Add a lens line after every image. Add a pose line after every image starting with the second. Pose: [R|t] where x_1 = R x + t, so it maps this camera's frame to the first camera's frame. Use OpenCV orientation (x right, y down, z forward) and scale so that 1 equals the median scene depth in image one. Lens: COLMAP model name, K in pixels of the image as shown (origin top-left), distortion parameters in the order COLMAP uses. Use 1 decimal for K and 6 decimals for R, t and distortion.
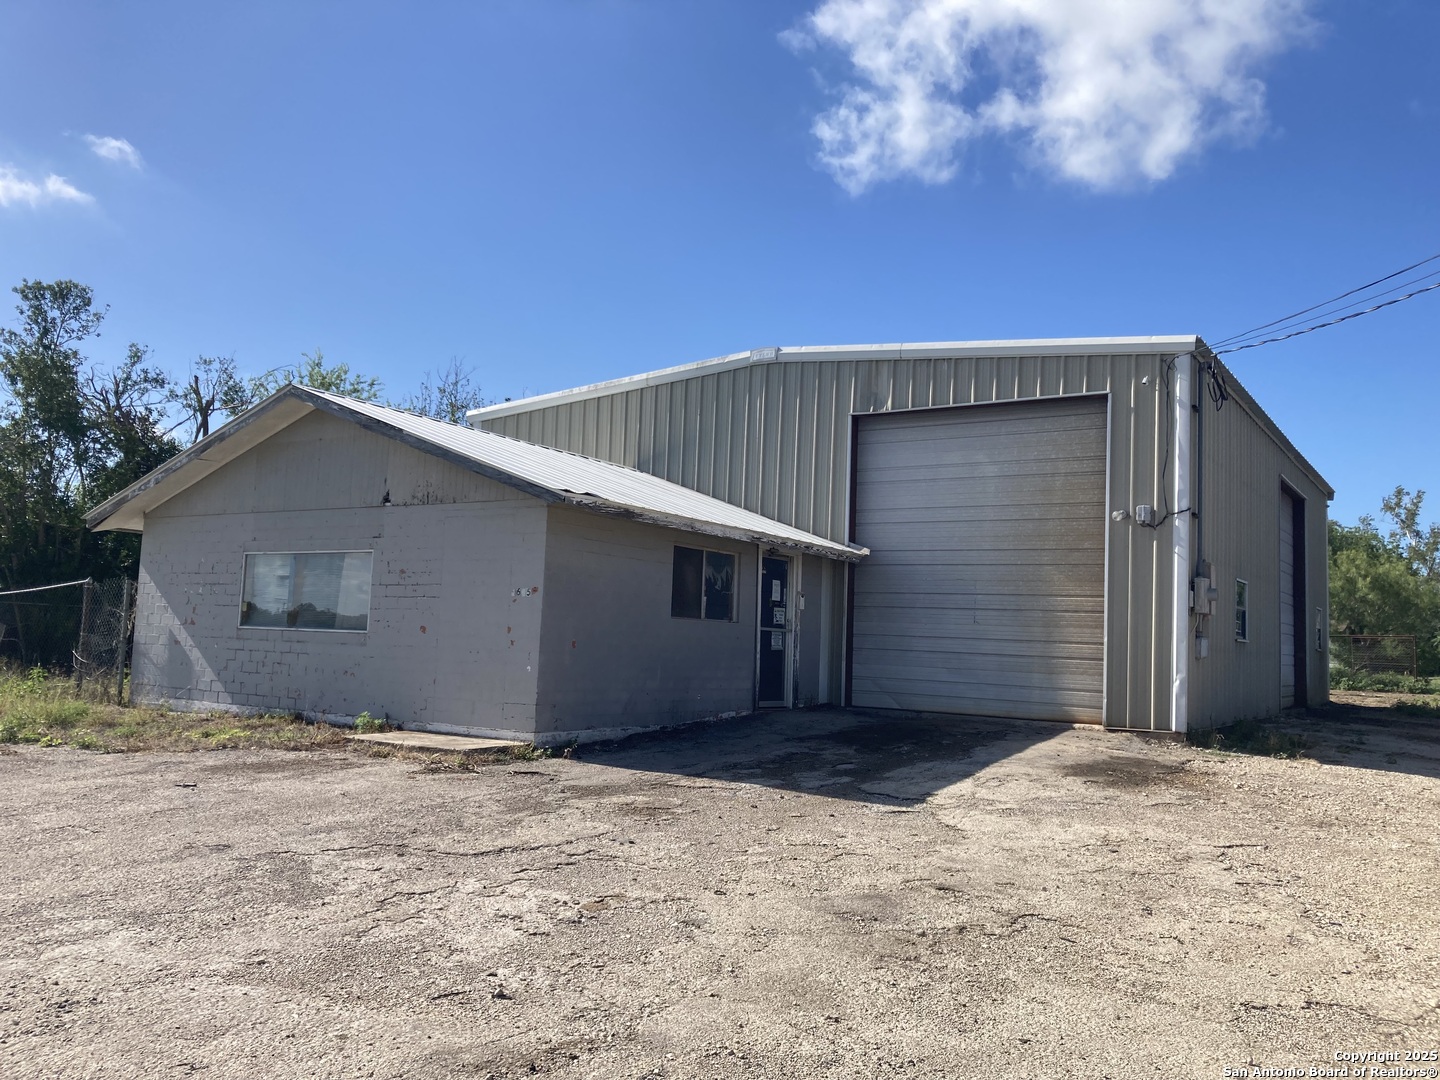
lens RADIAL K [[1172.7, 0, 714.6], [0, 1172.7, 518.8], [0, 0, 1]] dist [0.051839, -0.078359]
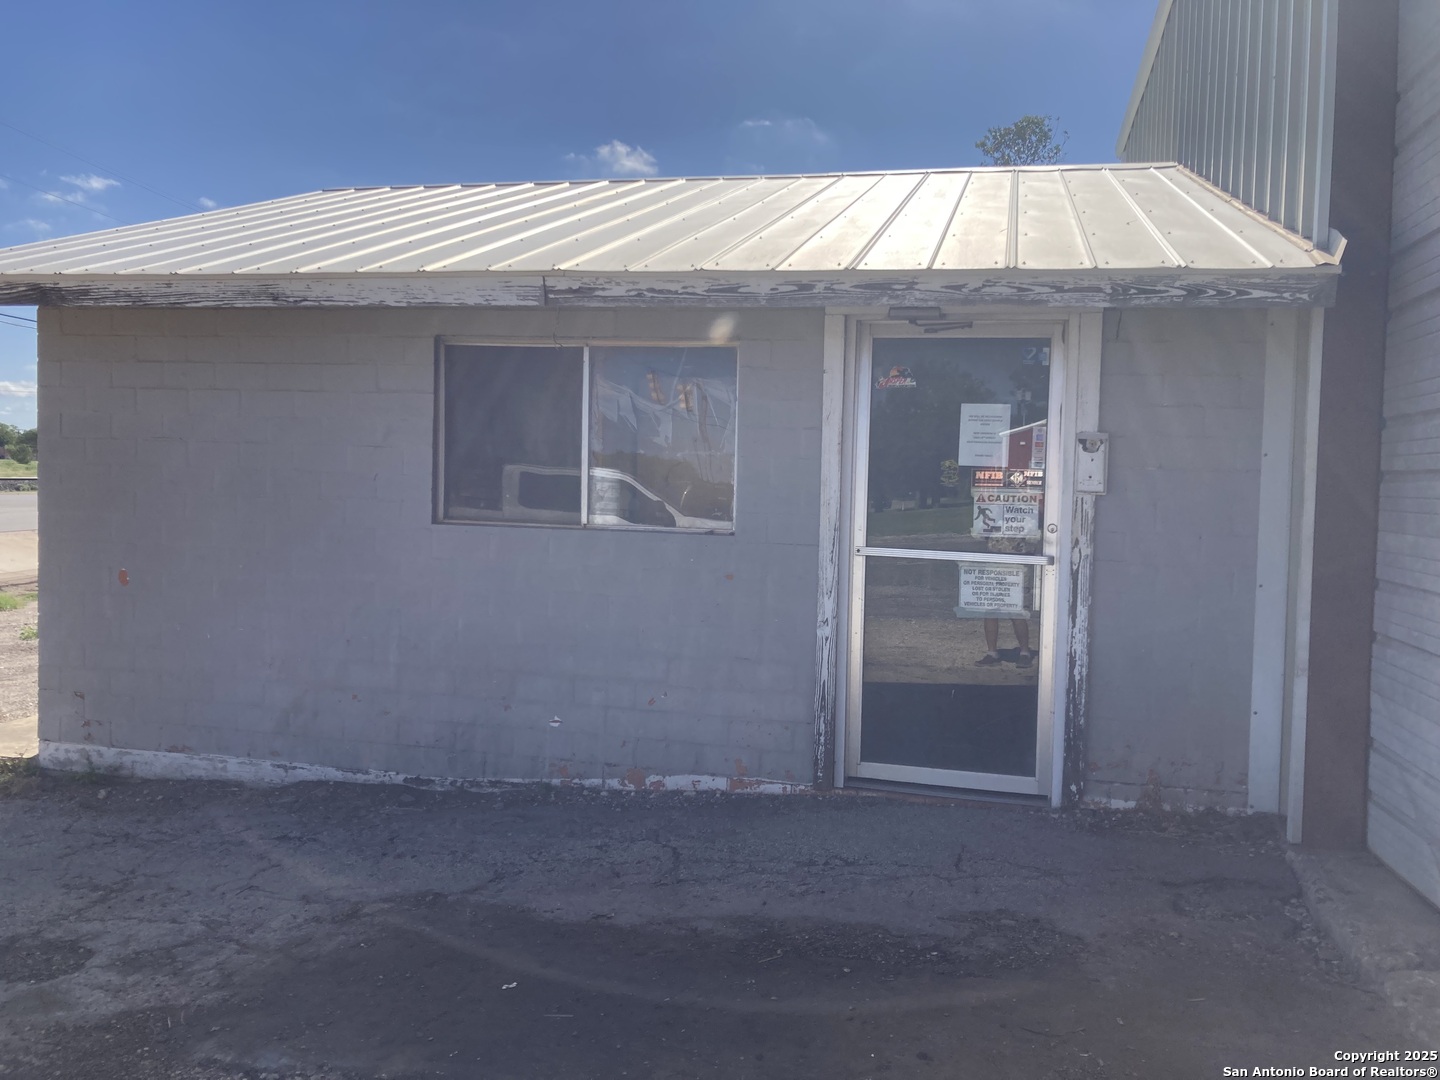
lens RADIAL K [[1172.7, 0, 714.6], [0, 1172.7, 518.8], [0, 0, 1]] dist [0.051839, -0.078359]
pose [[0.331914, 0.003909, -0.943302, 0.348510], [0.088153, 0.995487, 0.035143, 0.069459], [0.939182, -0.094819, 0.330071, 0.859805]]
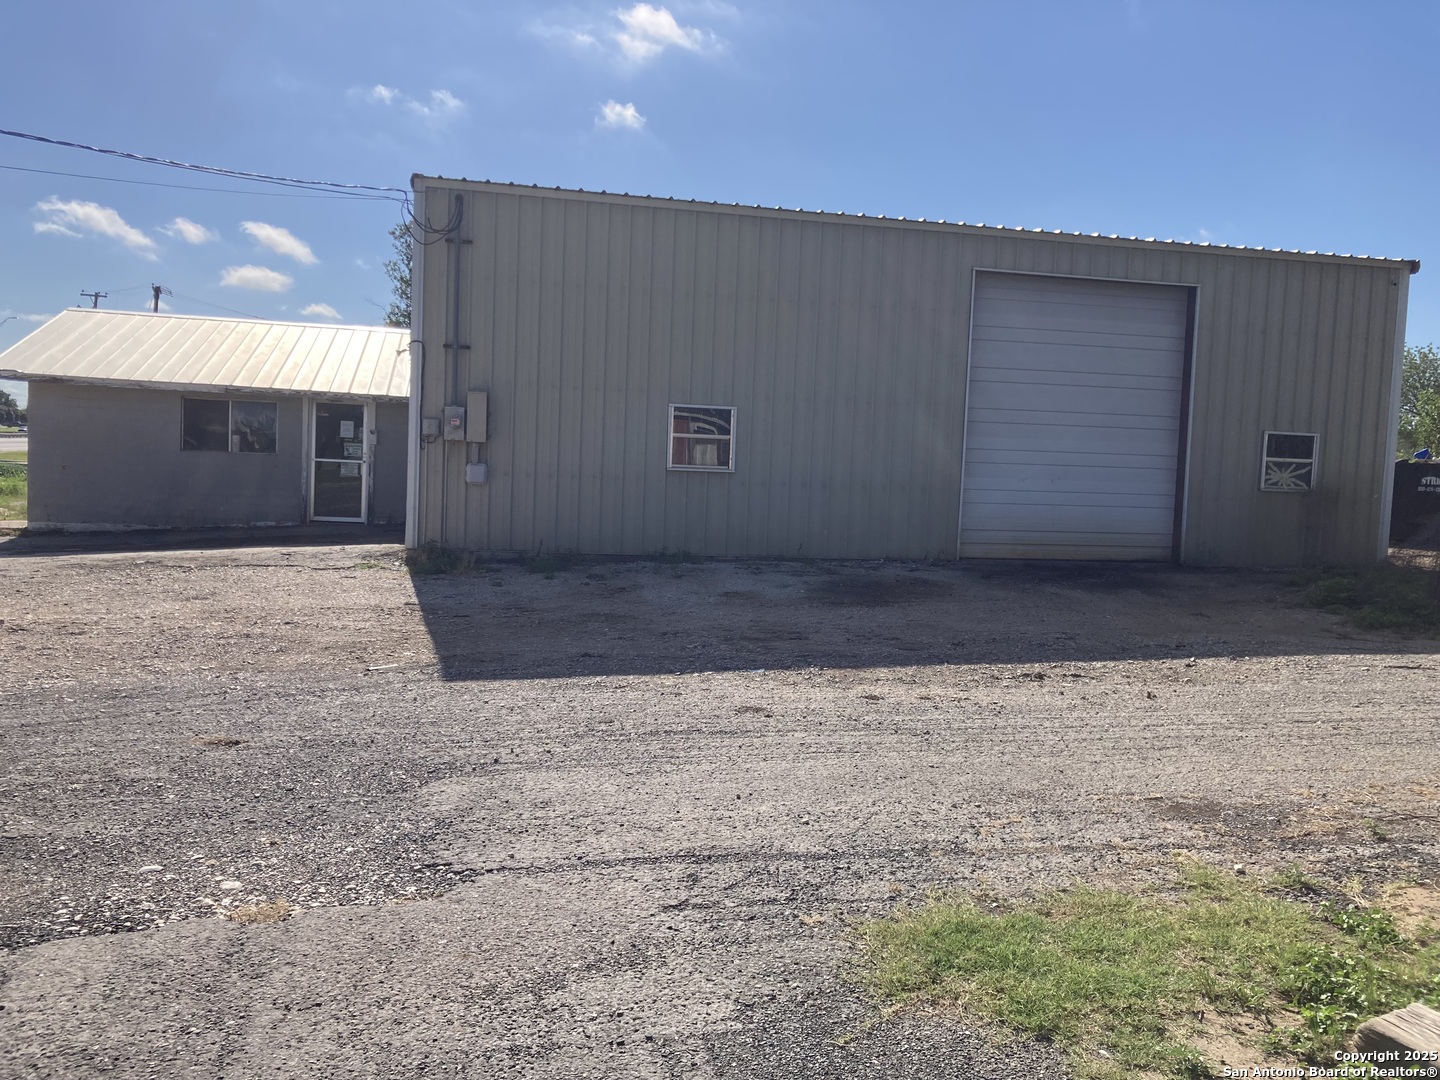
lens RADIAL K [[1172.7, 0, 714.6], [0, 1172.7, 518.8], [0, 0, 1]] dist [0.051839, -0.078359]
pose [[0.709733, 0.020935, -0.704160, 1.273972], [0.063082, 0.993654, 0.093124, 0.066487], [0.701641, -0.110513, 0.703908, 0.398251]]
